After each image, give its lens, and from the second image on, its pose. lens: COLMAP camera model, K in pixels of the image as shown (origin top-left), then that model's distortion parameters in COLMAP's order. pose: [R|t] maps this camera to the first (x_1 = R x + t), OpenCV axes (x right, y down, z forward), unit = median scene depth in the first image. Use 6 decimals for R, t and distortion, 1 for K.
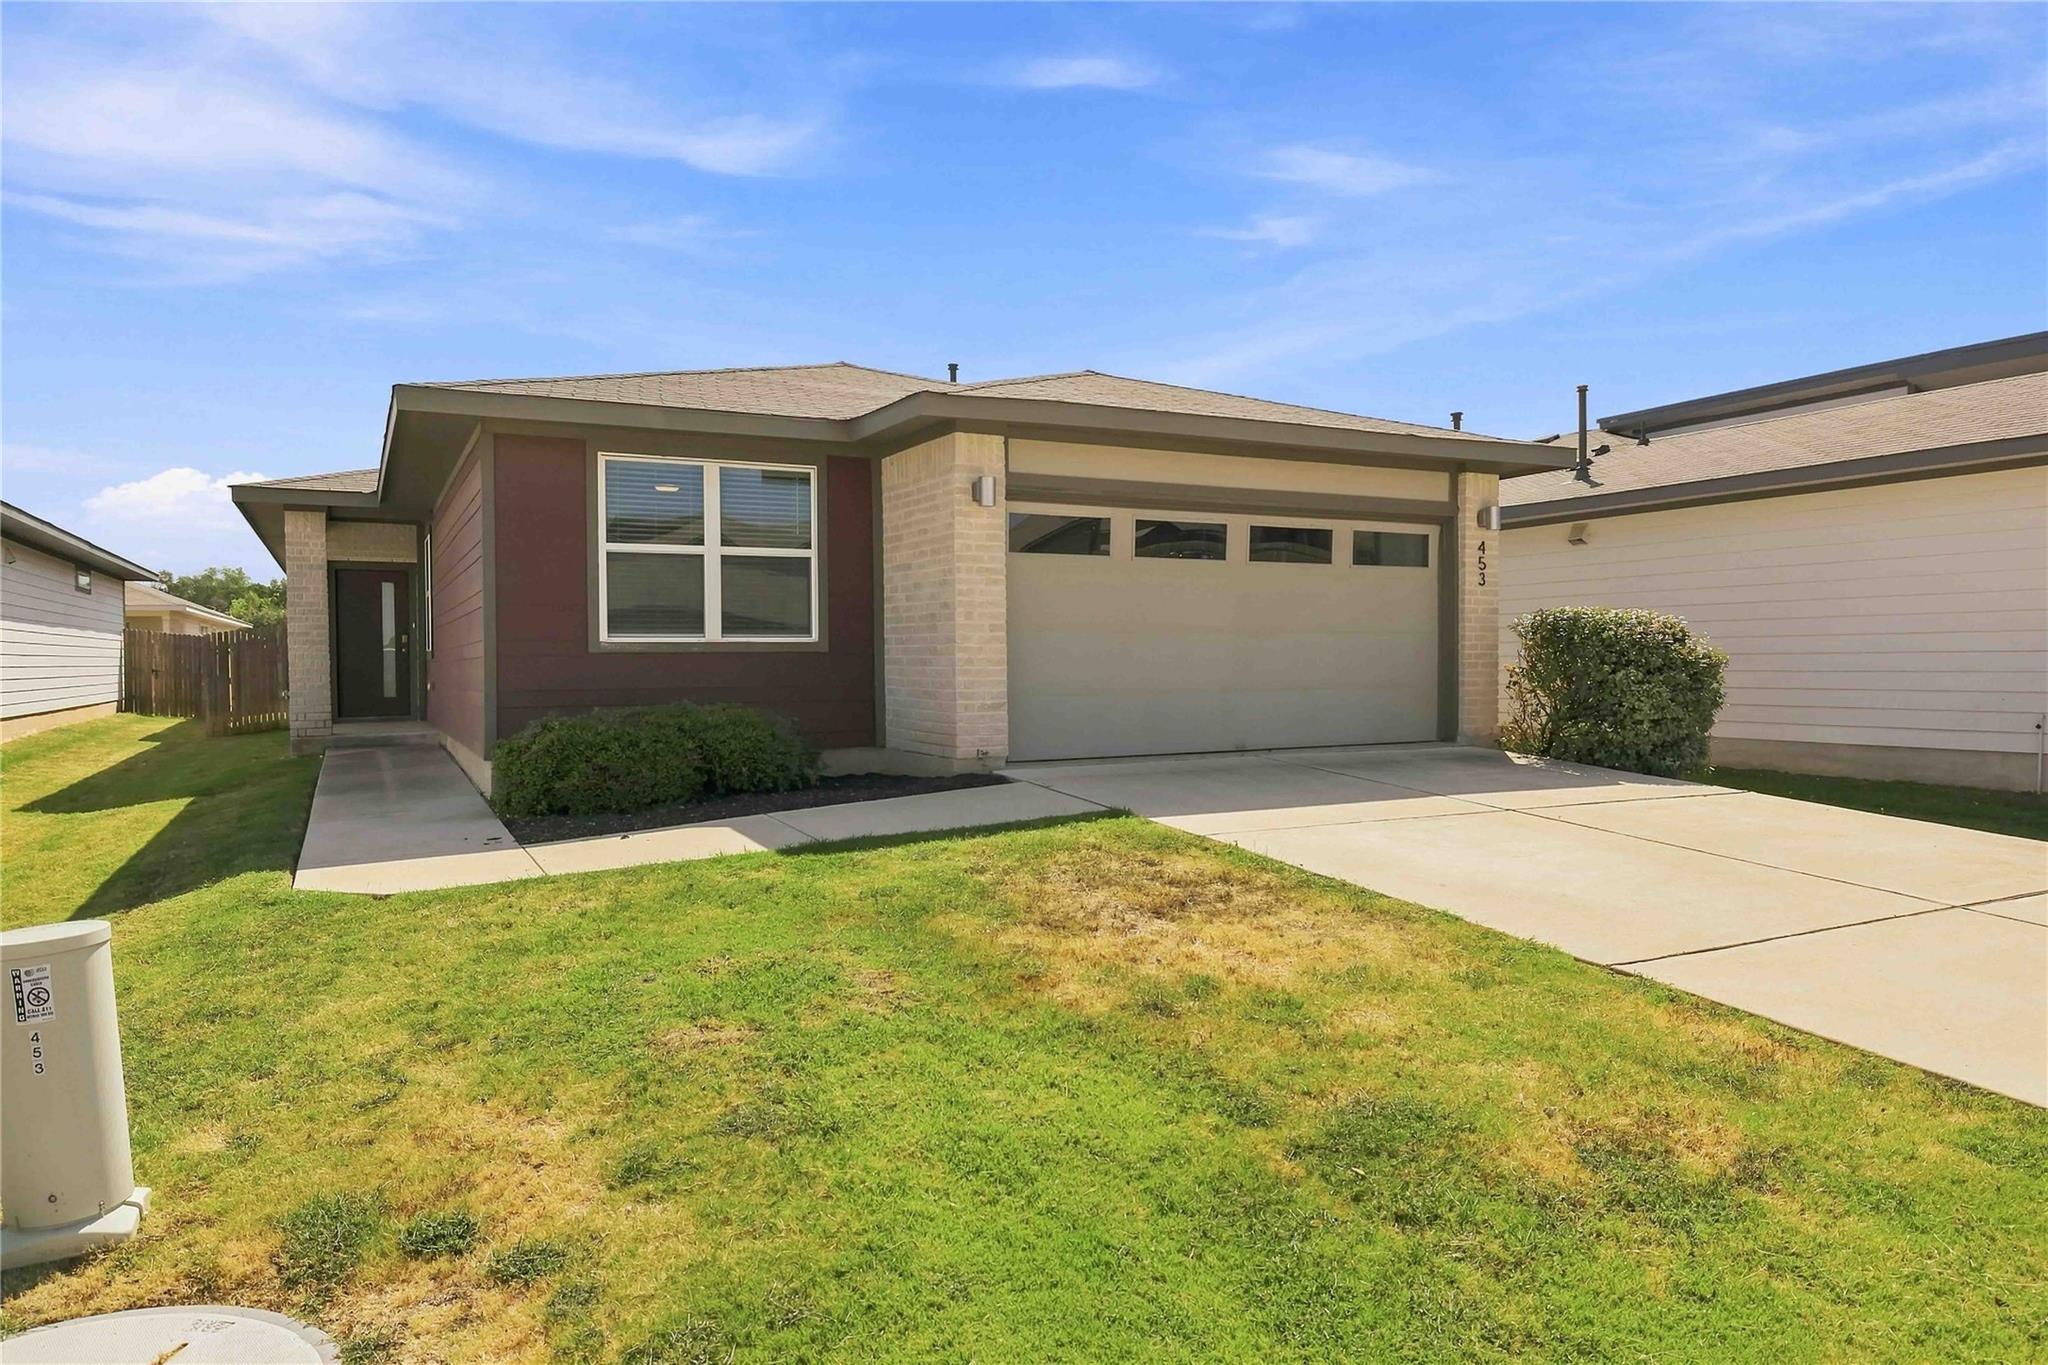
lens RADIAL K [[1271.8, 0, 1016.2], [0, 1271.8, 682.2], [0, 0, 1]] dist [-0.022838, 0.002549]
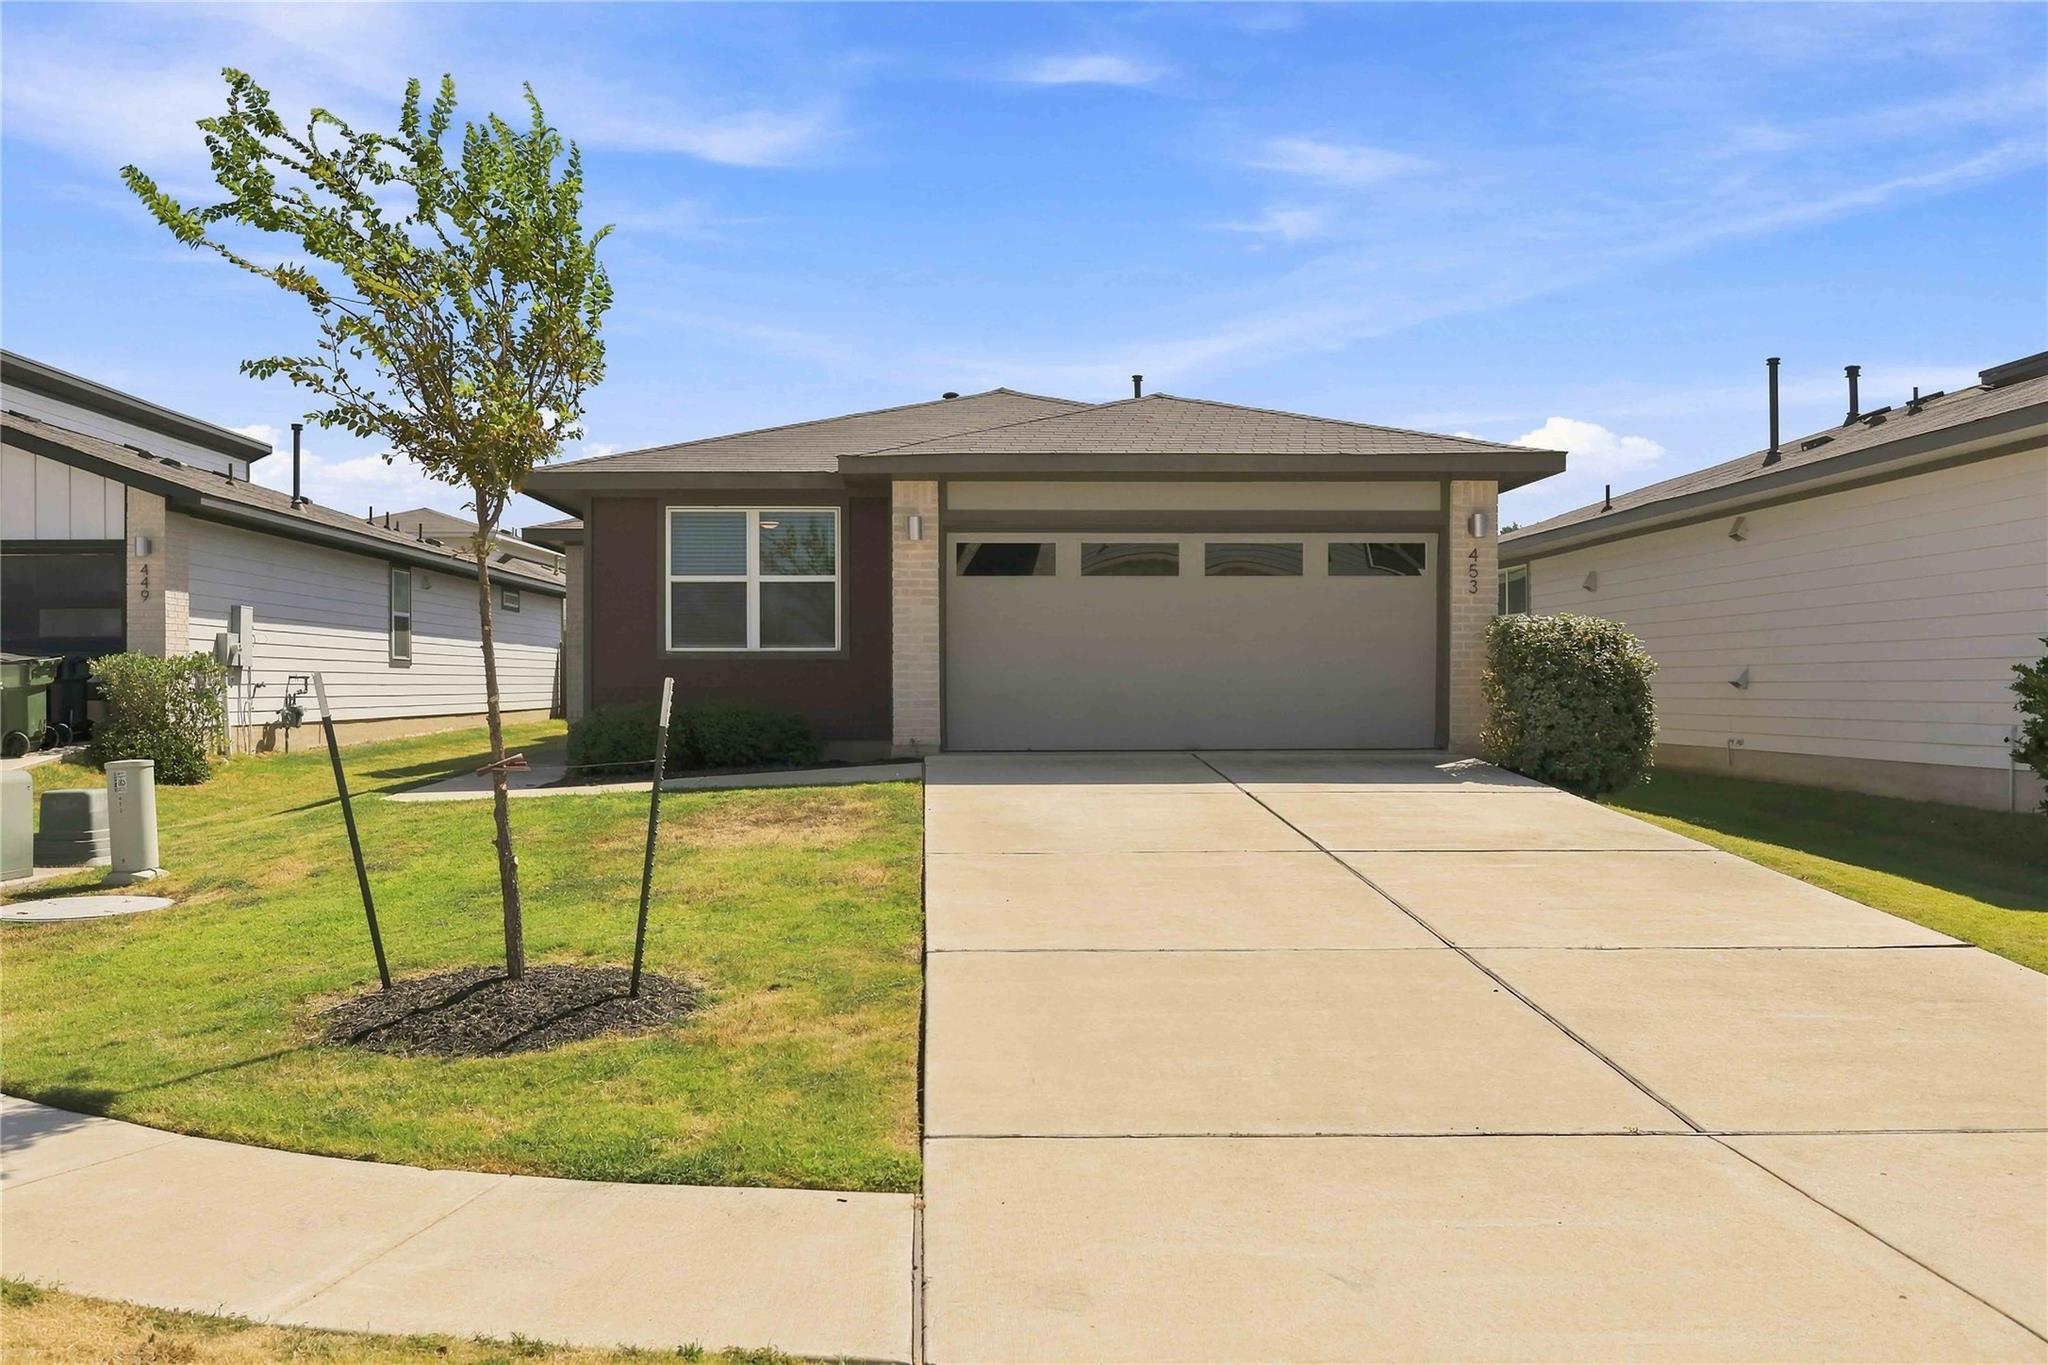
lens RADIAL K [[1693.2, 0, 1018.4], [0, 1693.2, 688.0], [0, 0, 1]] dist [-0.034639, -0.007645]
pose [[0.909601, 0.005660, -0.415445, 0.683248], [-0.011257, 0.999876, -0.011025, 0.019302], [0.415331, 0.014706, 0.909552, -0.405022]]
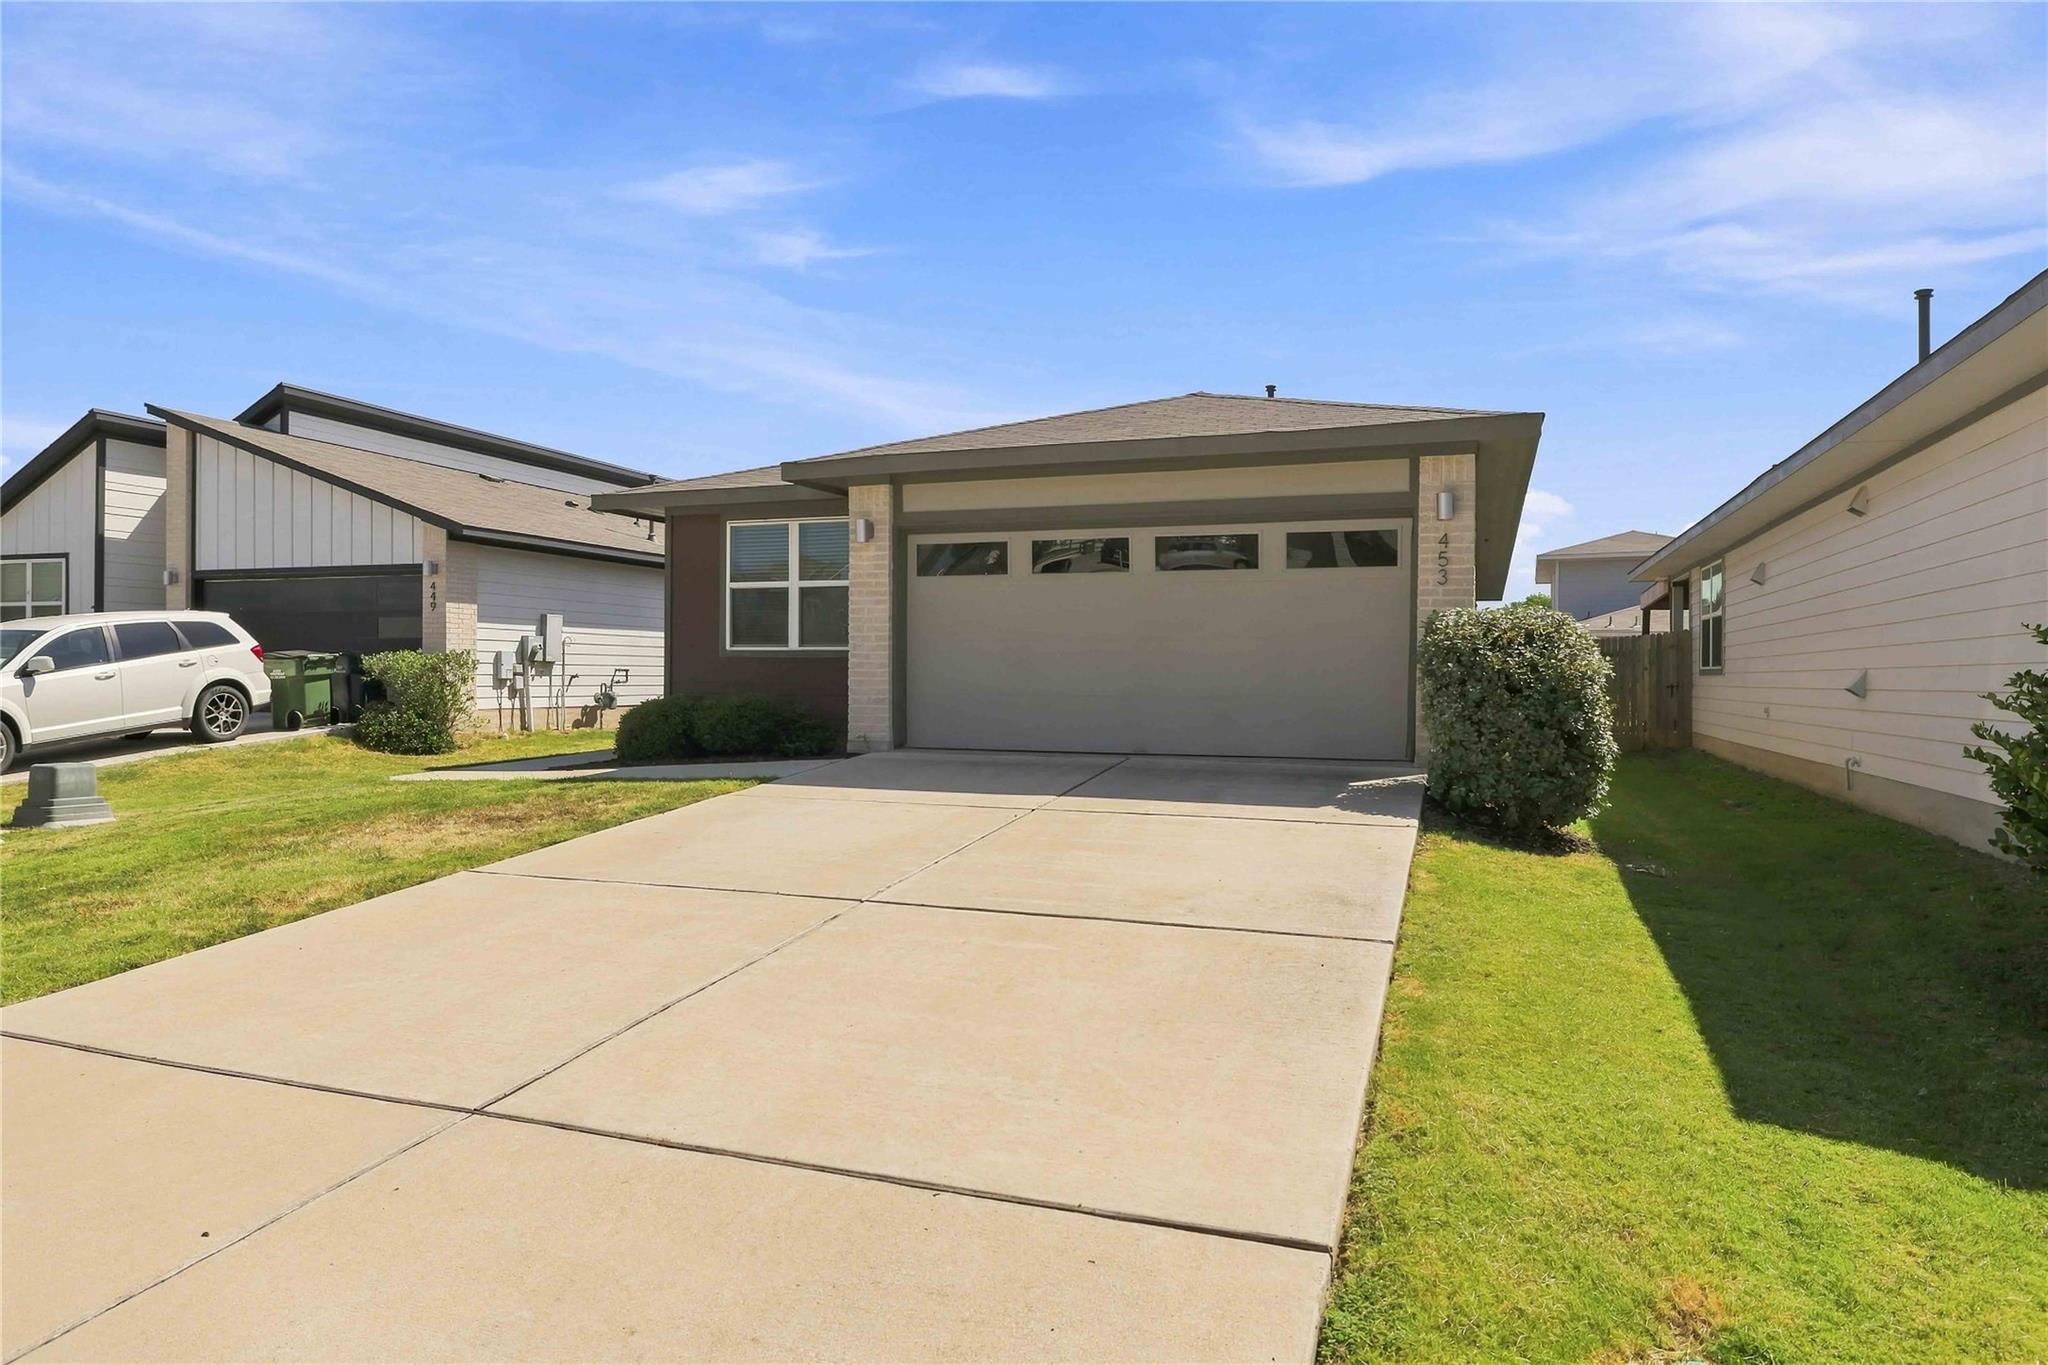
lens RADIAL K [[1271.8, 0, 1031.1], [0, 1271.8, 675.4], [0, 0, 1]] dist [-0.022838, 0.002549]
pose [[0.689477, 0.011615, -0.724215, 0.921072], [-0.024023, 0.999688, -0.006839, -0.001585], [0.723909, 0.022113, 0.689541, 0.233218]]
